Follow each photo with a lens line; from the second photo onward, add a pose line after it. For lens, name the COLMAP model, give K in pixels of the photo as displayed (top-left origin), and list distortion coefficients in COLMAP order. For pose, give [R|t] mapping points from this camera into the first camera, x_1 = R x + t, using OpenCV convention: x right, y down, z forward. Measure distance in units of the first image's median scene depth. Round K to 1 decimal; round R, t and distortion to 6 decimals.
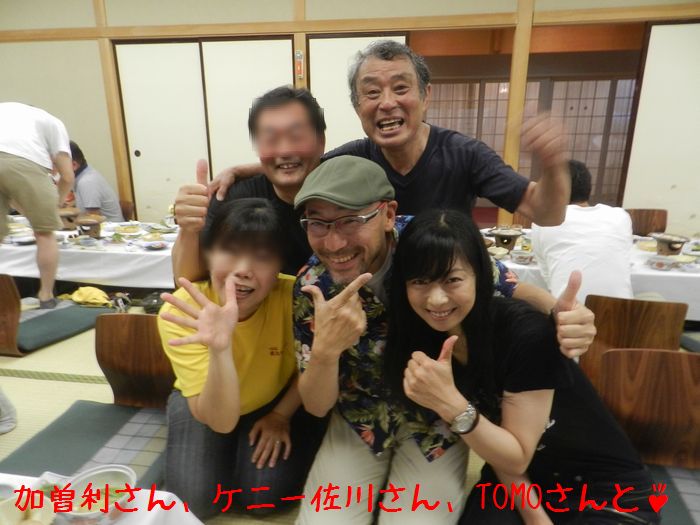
lens RADIAL K [[471.5, 0, 350.7], [0, 471.5, 265.5], [0, 0, 1]] dist [0.038883, 0.001109]
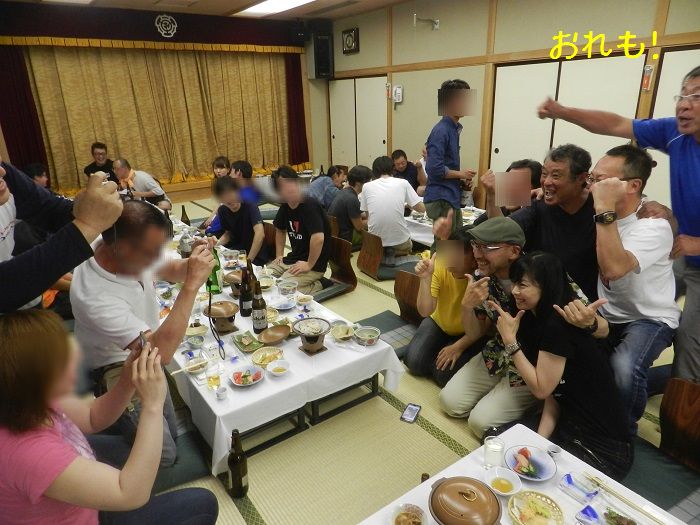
lens RADIAL K [[471.5, 0, 349.5], [0, 471.5, 261.0], [0, 0, 1]] dist [0.038883, 0.001109]
pose [[0.723156, 0.237542, -0.648552, 0.156561], [-0.220119, 0.969298, 0.109581, -0.021184], [0.654670, 0.063515, 0.753241, -0.154282]]
